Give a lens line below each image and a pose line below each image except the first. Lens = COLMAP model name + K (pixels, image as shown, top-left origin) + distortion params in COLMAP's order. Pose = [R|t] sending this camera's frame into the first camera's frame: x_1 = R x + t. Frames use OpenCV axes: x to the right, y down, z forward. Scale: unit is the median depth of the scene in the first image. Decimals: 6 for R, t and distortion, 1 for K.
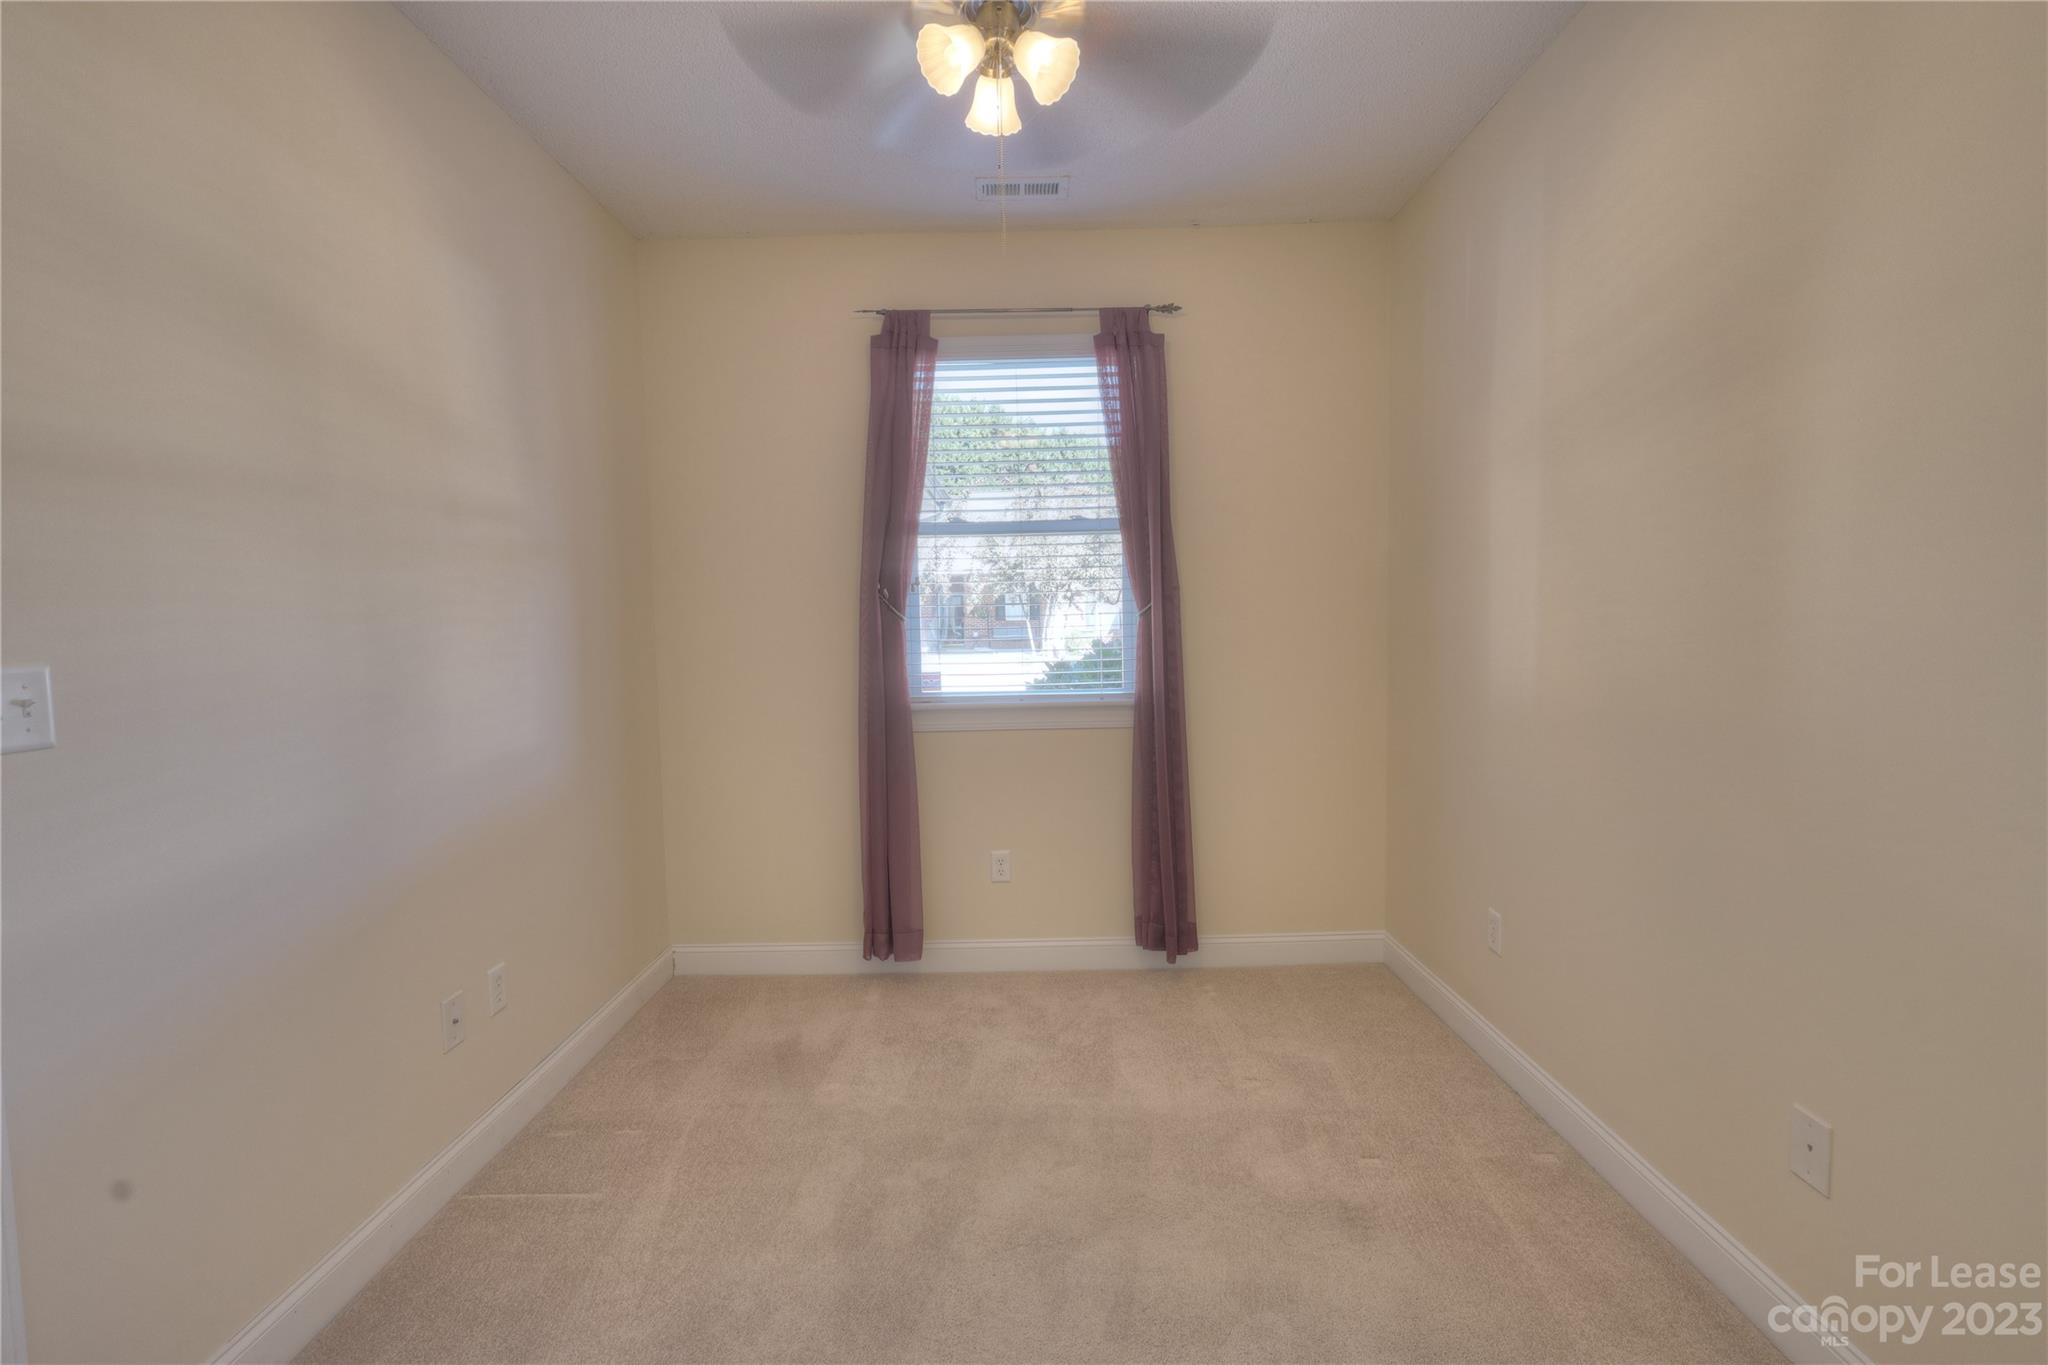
lens RADIAL K [[973.6, 0, 1024.0], [0, 973.6, 674.1], [0, 0, 1]] dist [0.000670, -0.000322]
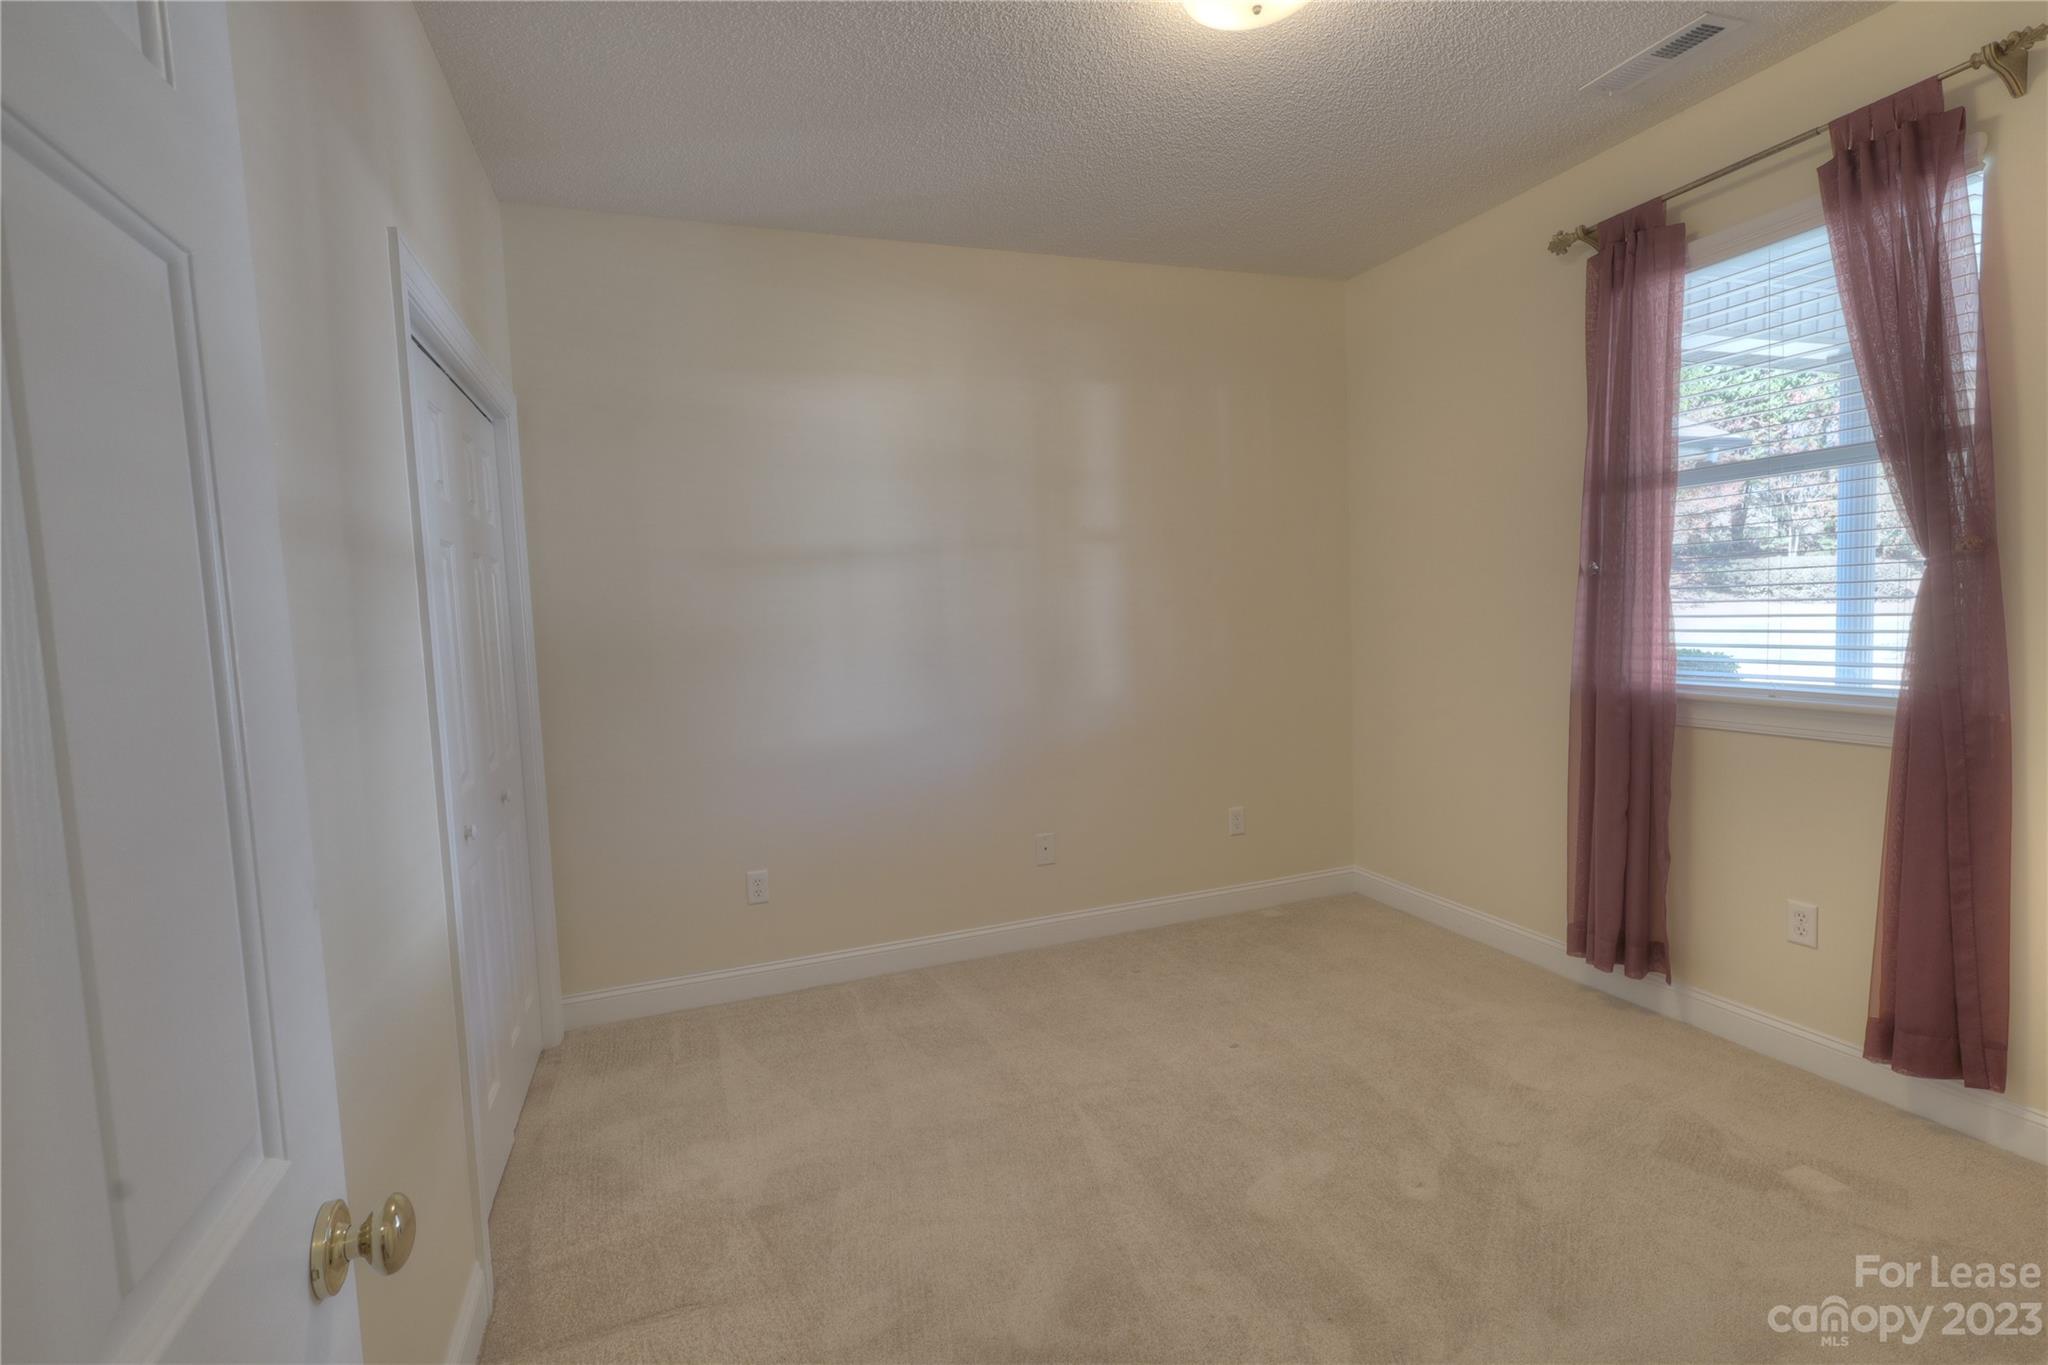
lens RADIAL K [[952.1, 0, 1024.0], [0, 952.1, 678.3], [0, 0, 1]] dist [0.002106, 0.000299]
pose [[0.357733, 0.063614, -0.931655, 0.524746], [-0.027822, 0.997960, 0.057458, -0.015208], [0.933409, 0.005365, 0.358773, 0.204654]]
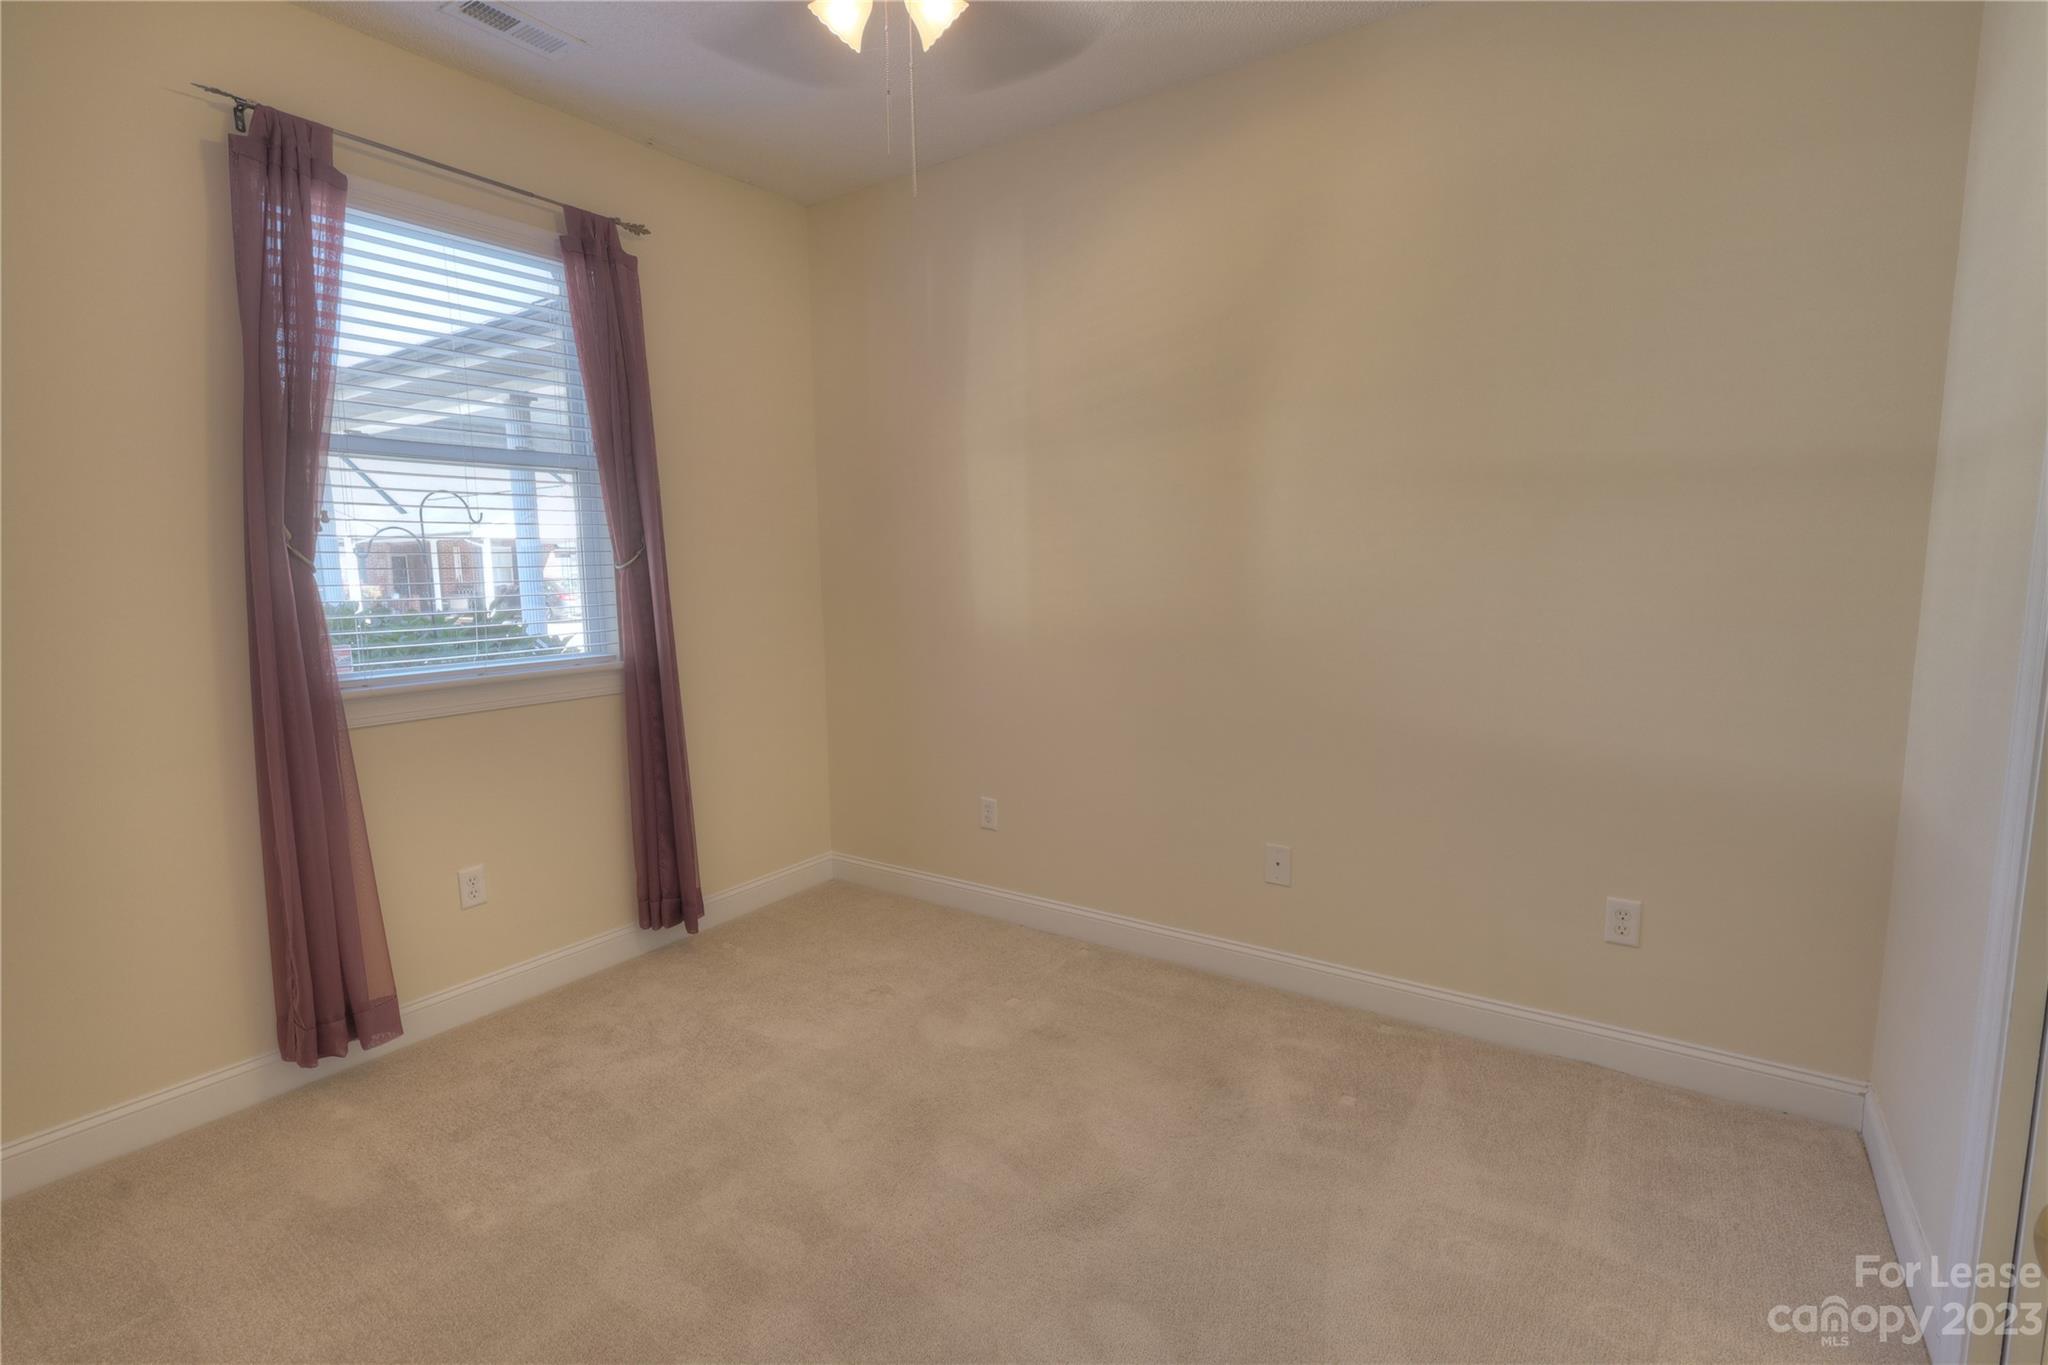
lens RADIAL K [[946.4, 0, 1024.0], [0, 946.4, 682.5], [0, 0, 1]] dist [0.001465, -0.000131]
pose [[0.564903, -0.092934, 0.819907, -0.404850], [0.062628, 0.995600, 0.069698, 0.007145], [-0.822777, 0.011977, 0.568238, 0.201092]]
